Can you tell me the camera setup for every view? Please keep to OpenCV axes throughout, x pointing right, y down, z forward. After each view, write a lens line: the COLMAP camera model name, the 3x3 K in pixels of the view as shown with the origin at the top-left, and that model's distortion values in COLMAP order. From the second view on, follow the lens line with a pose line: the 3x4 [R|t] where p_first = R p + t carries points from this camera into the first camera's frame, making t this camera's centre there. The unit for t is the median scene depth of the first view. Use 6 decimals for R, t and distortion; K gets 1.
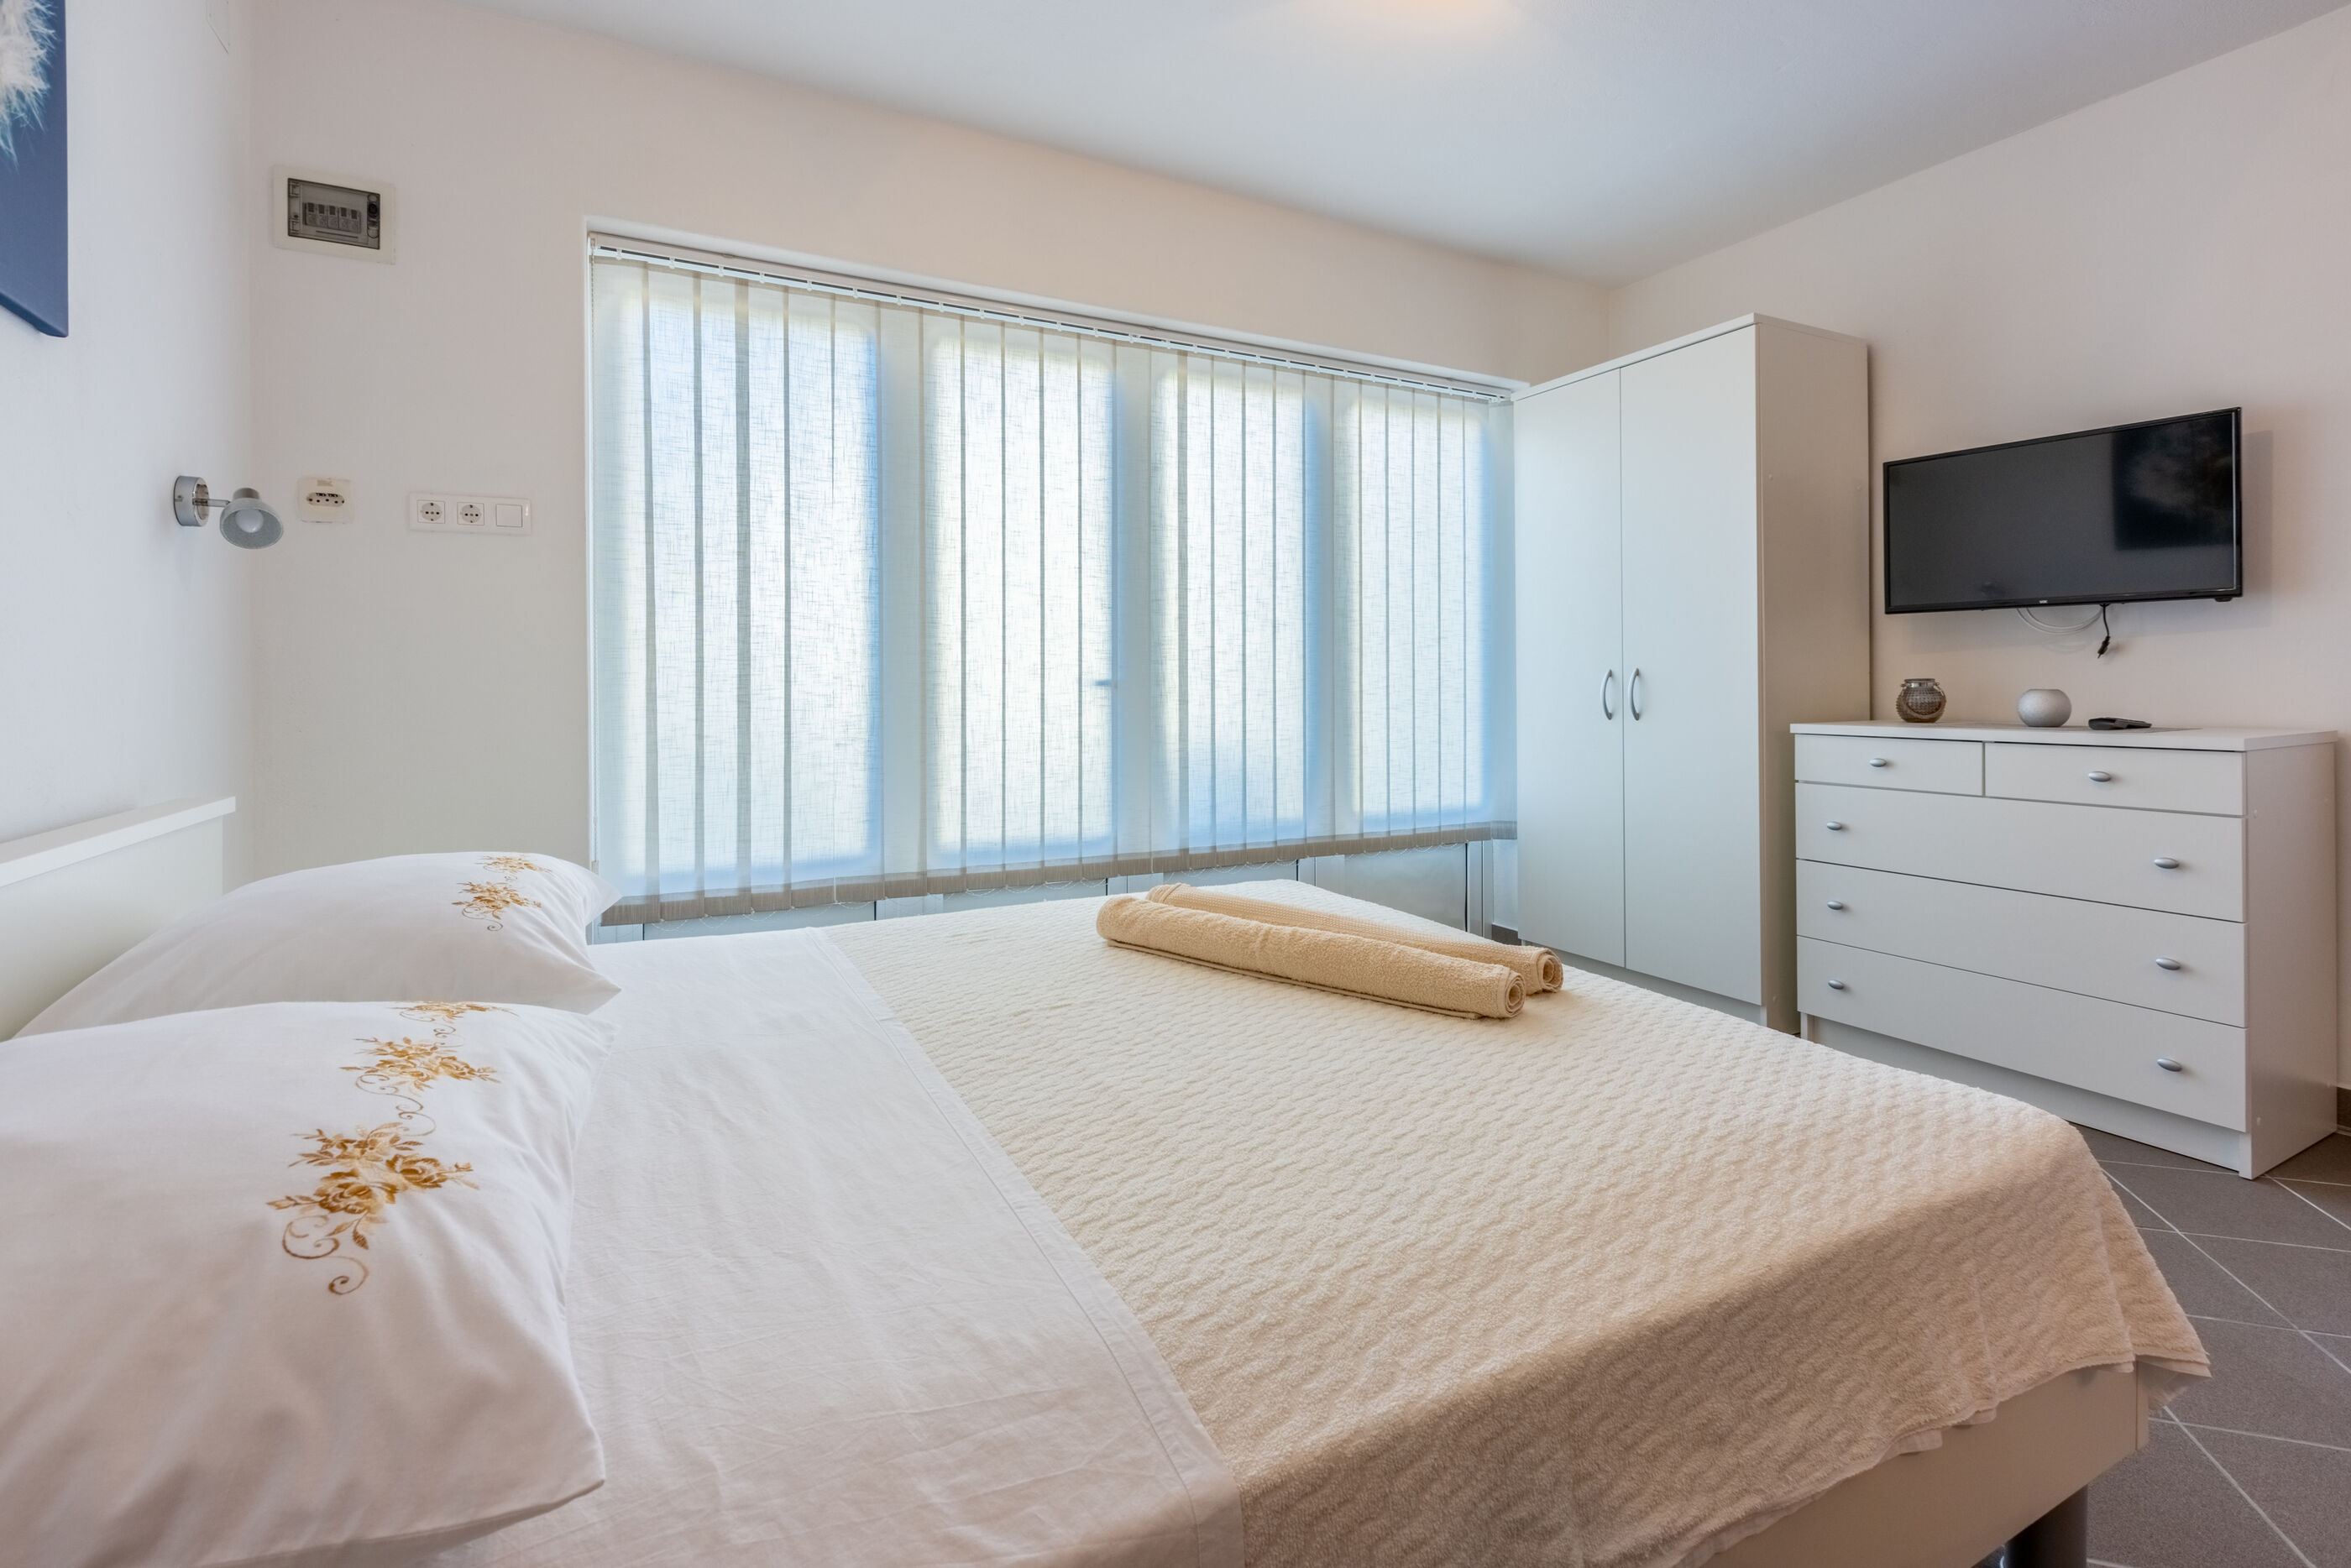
lens RADIAL K [[1081.3, 0, 1141.8], [0, 1081.3, 694.6], [0, 0, 1]] dist [0.013348, -0.003015]
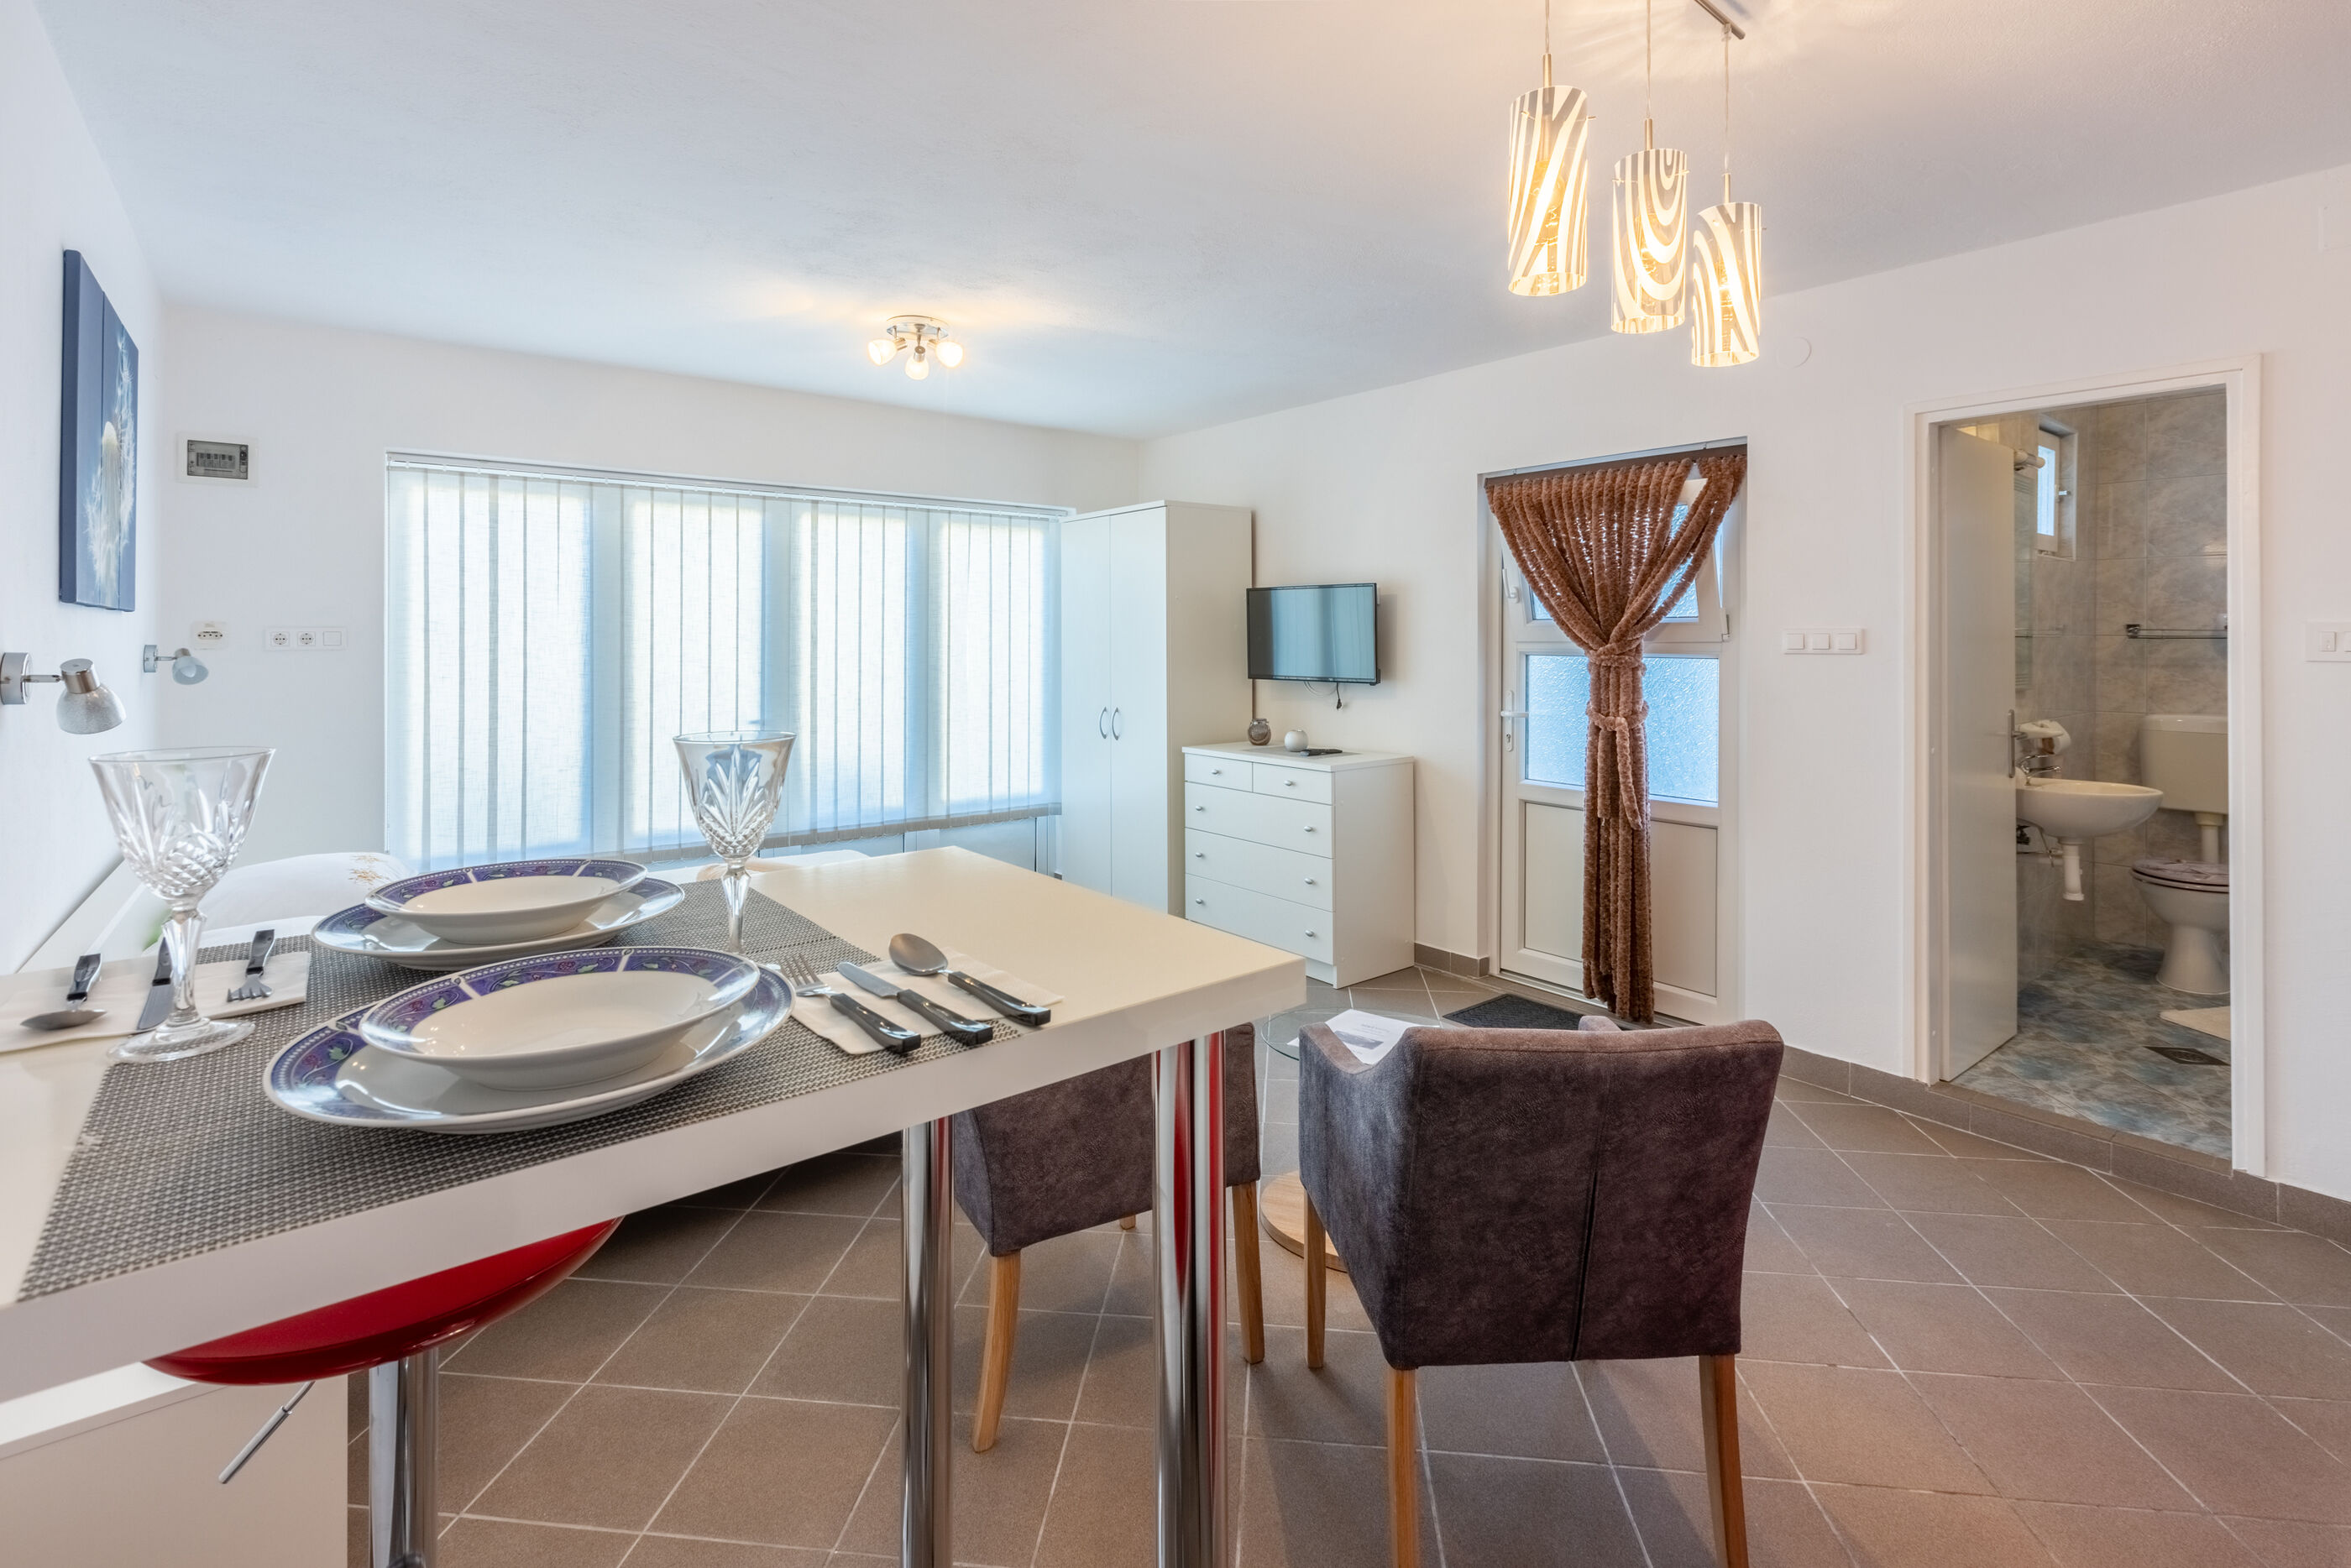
lens RADIAL K [[1081.3, 0, 1126.3], [0, 1081.3, 648.0], [0, 0, 1]] dist [0.013348, -0.003015]
pose [[0.986328, -0.000602, 0.164791, 0.244230], [0.001734, 0.999976, -0.006721, -0.109988], [-0.164783, 0.006915, 0.986306, -0.616553]]
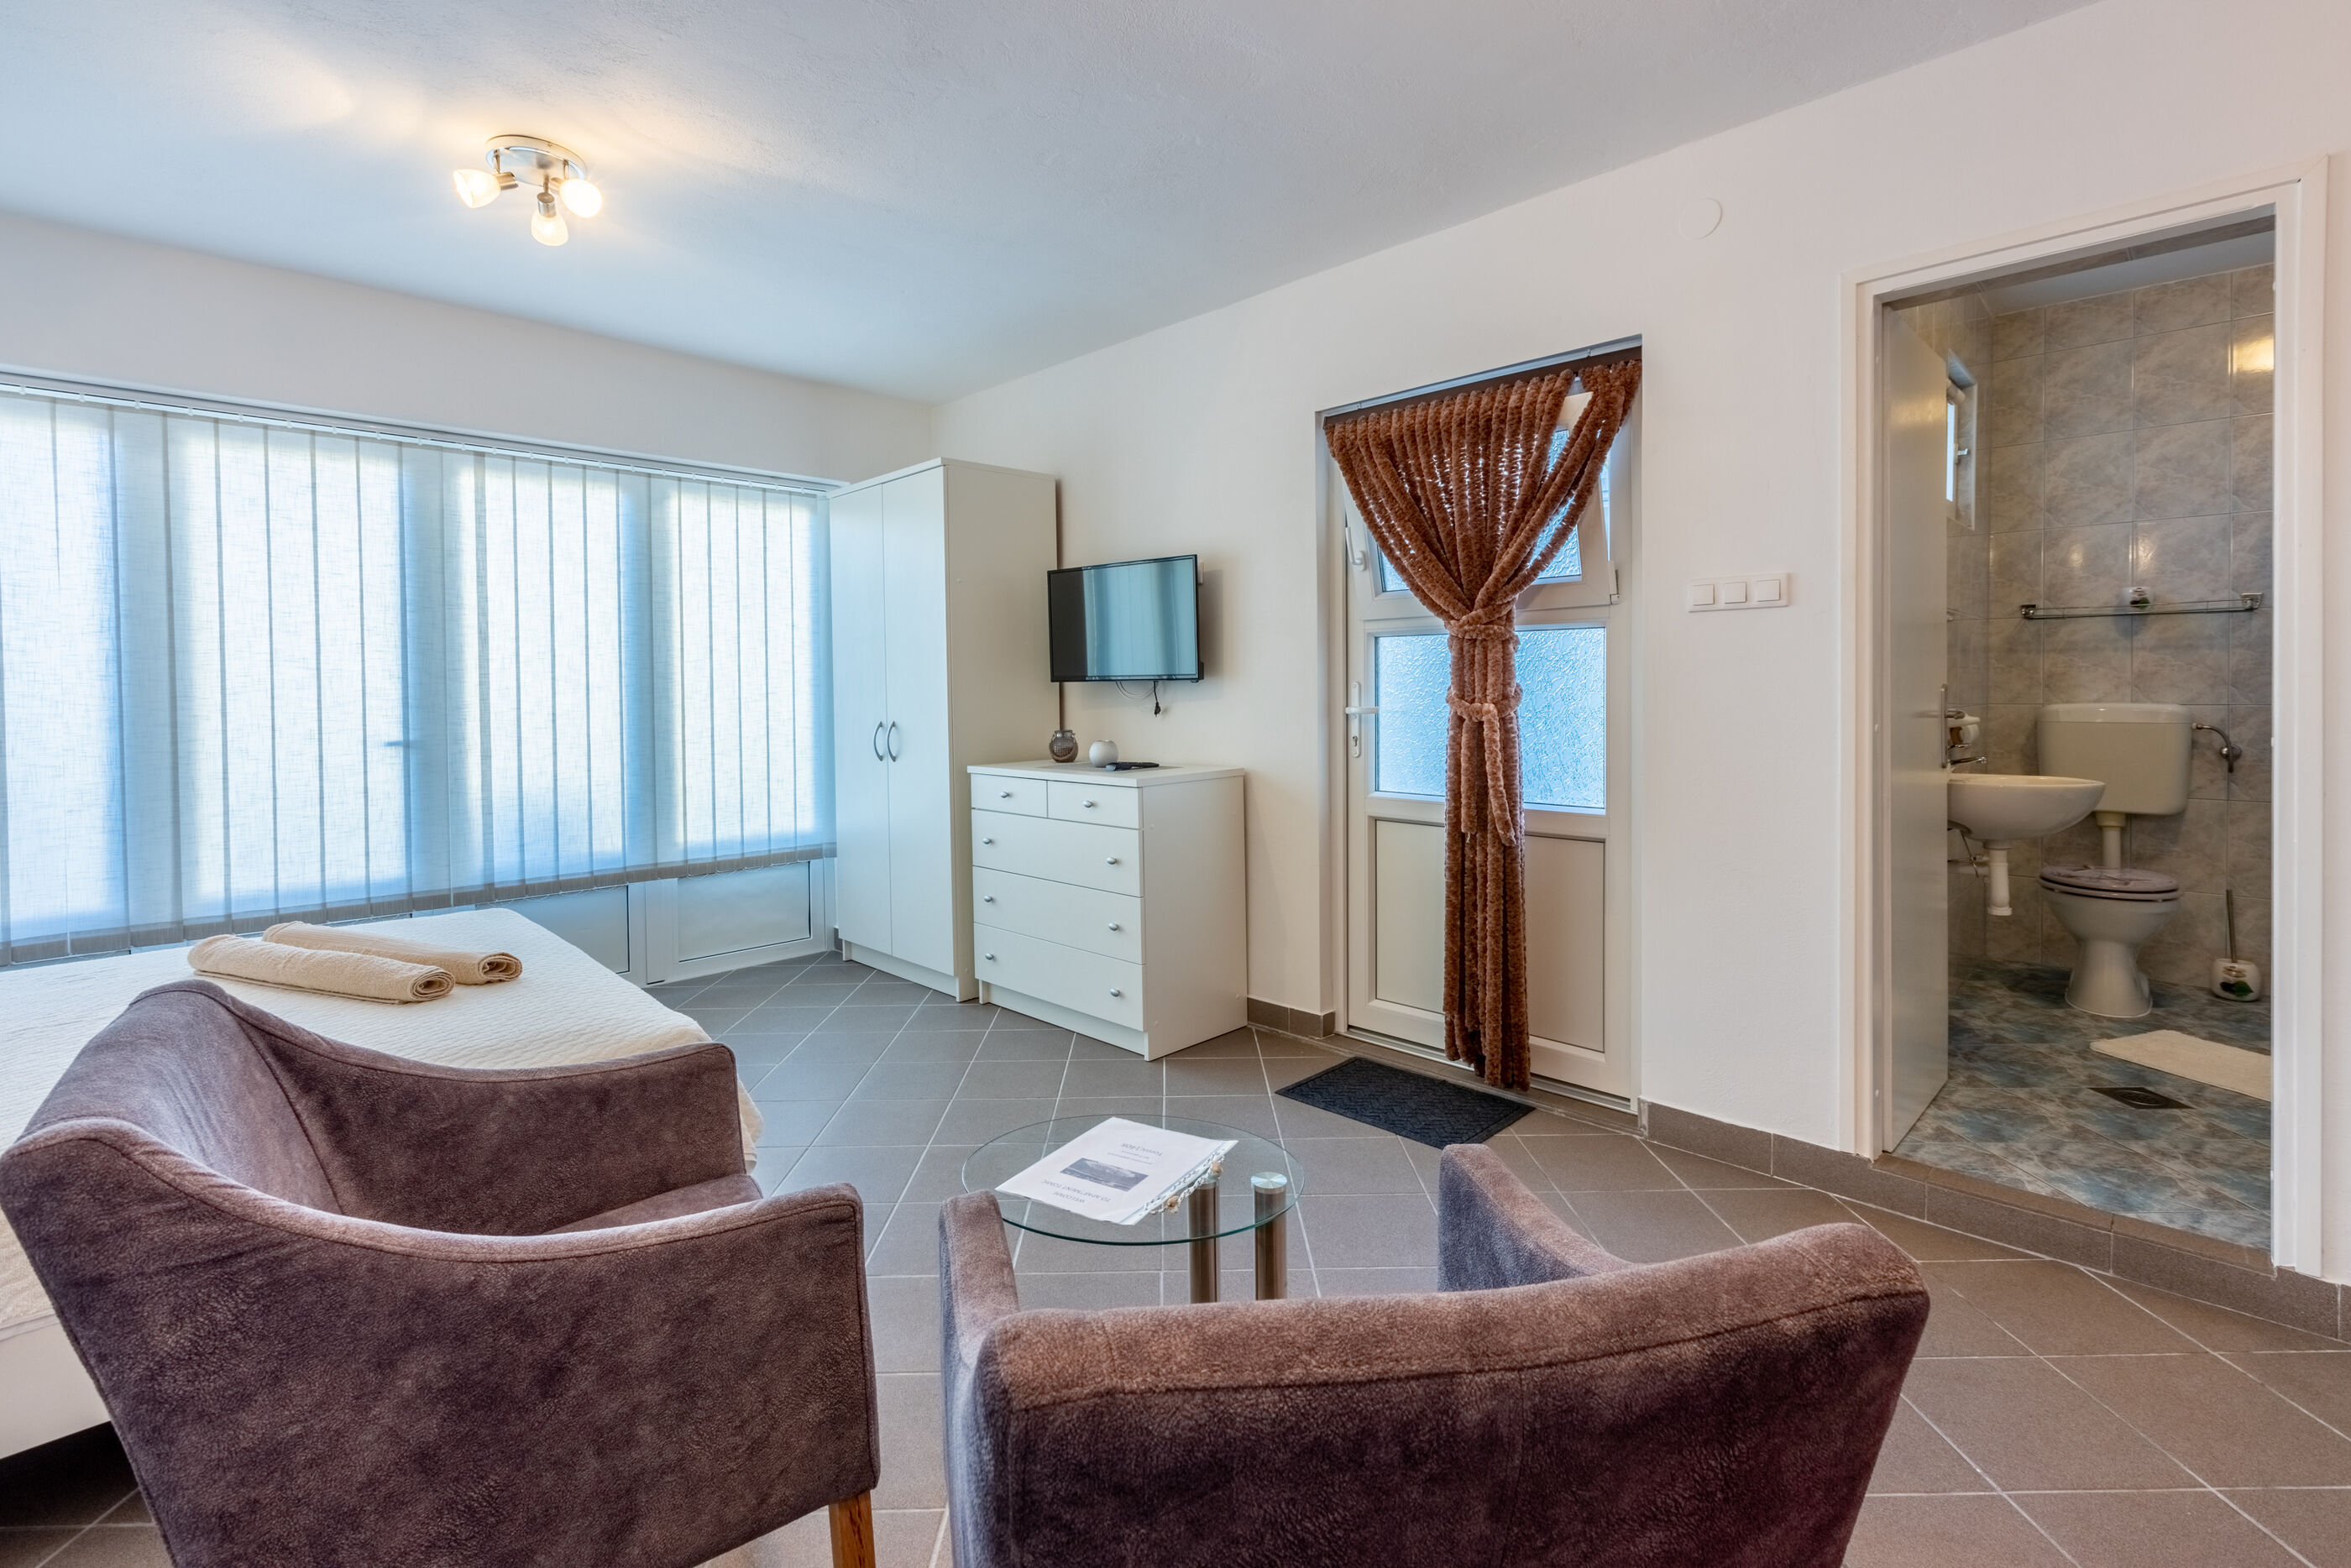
lens RADIAL K [[1081.3, 0, 1138.0], [0, 1081.3, 708.2], [0, 0, 1]] dist [0.013348, -0.003015]
pose [[0.957861, -0.013710, 0.286906, 0.415170], [0.012762, 0.999905, 0.005175, -0.047003], [-0.286949, -0.001295, 0.957945, -0.344513]]
